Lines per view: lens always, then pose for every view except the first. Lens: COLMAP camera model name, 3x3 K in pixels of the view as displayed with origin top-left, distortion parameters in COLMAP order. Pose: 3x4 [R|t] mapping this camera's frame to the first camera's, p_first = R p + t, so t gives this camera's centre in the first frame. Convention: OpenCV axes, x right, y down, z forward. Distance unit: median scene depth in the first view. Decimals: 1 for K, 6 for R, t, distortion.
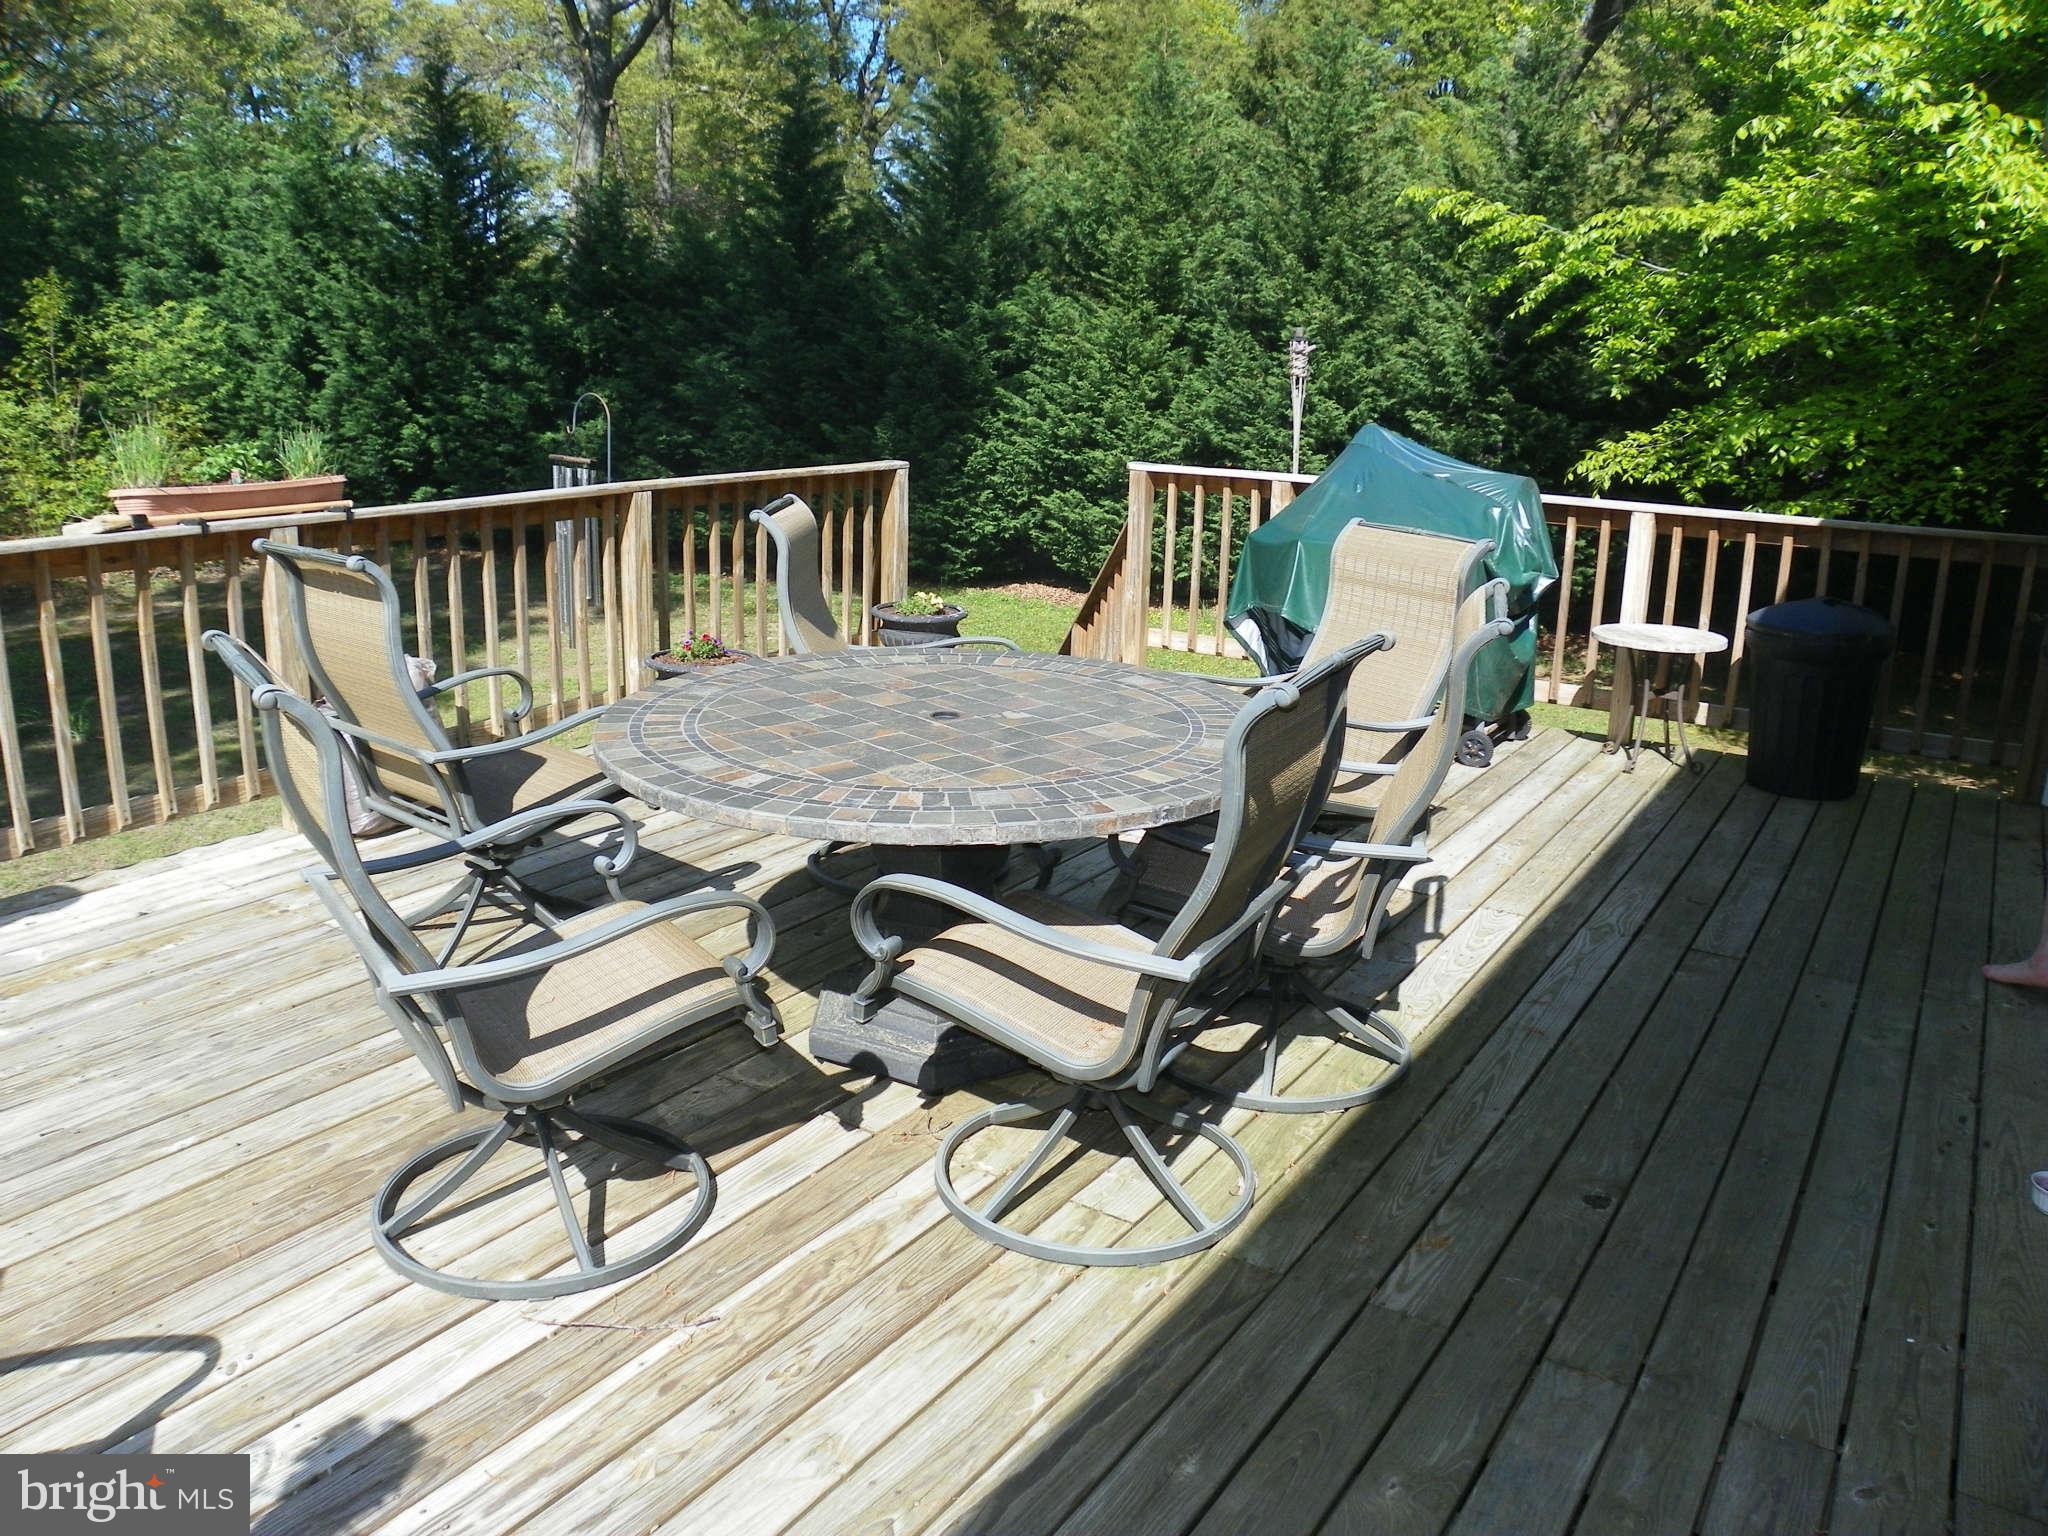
lens RADIAL K [[1533.7, 0, 1016.9], [0, 1533.7, 757.6], [0, 0, 1]] dist [-0.163497, 0.103476]
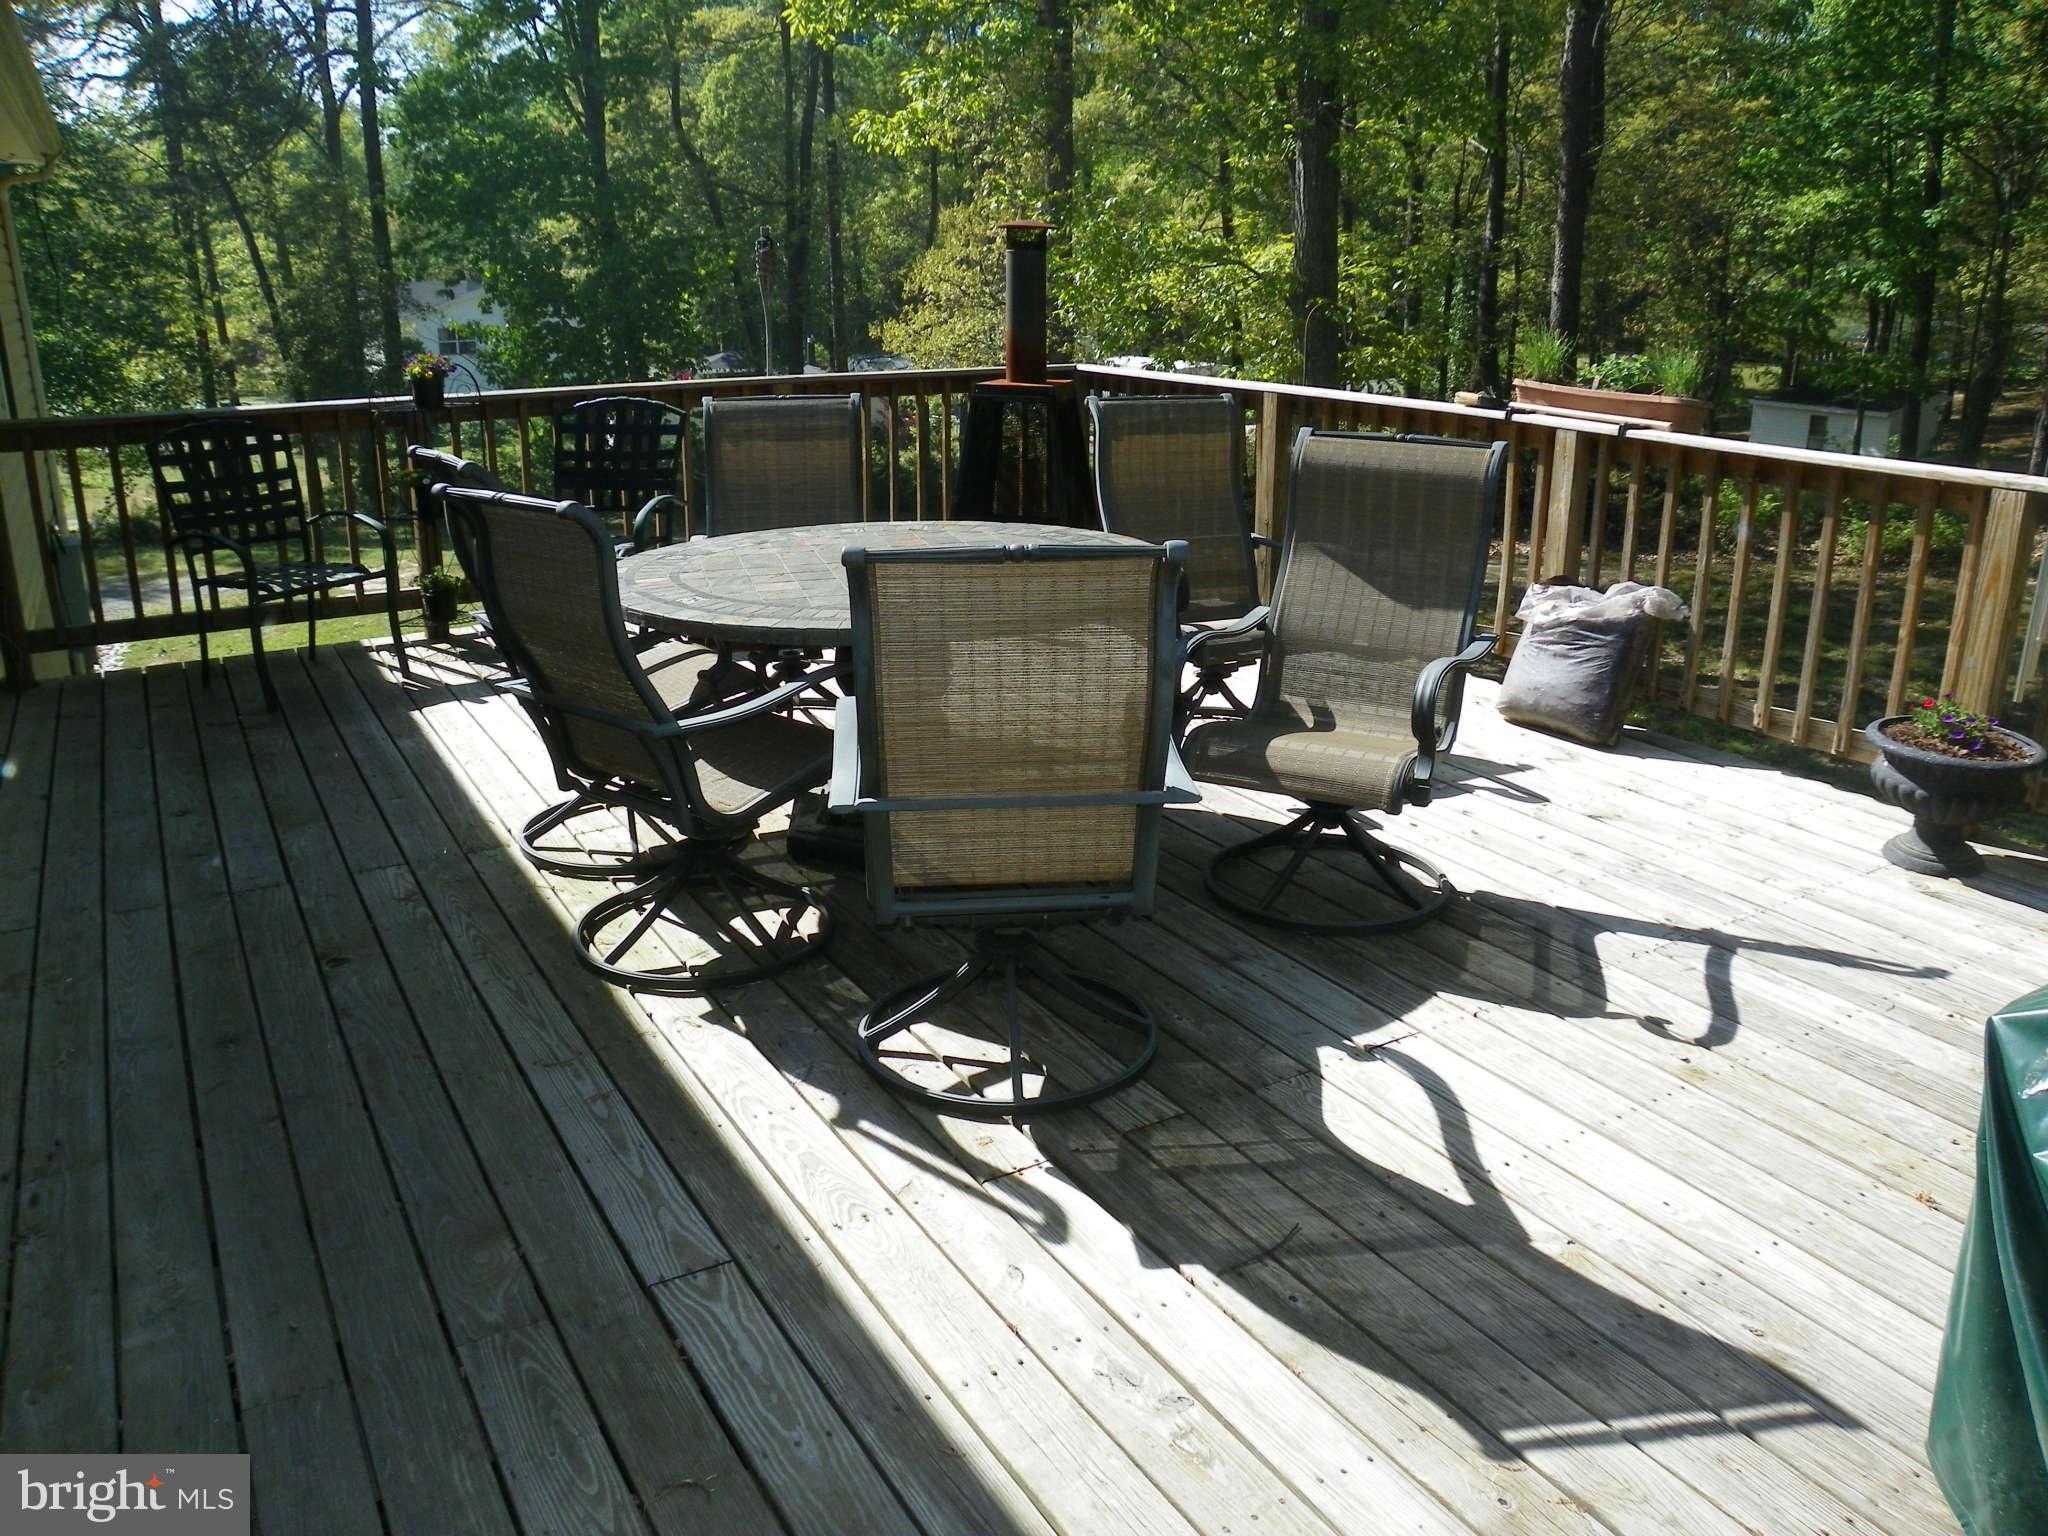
lens RADIAL K [[1533.7, 0, 1016.9], [0, 1533.7, 757.6], [0, 0, 1]] dist [-0.163497, 0.103476]
pose [[-0.429612, 0.260275, -0.864691, 0.889530], [-0.240673, 0.889923, 0.387445, -0.344599], [0.870351, 0.374558, -0.319680, 1.391582]]
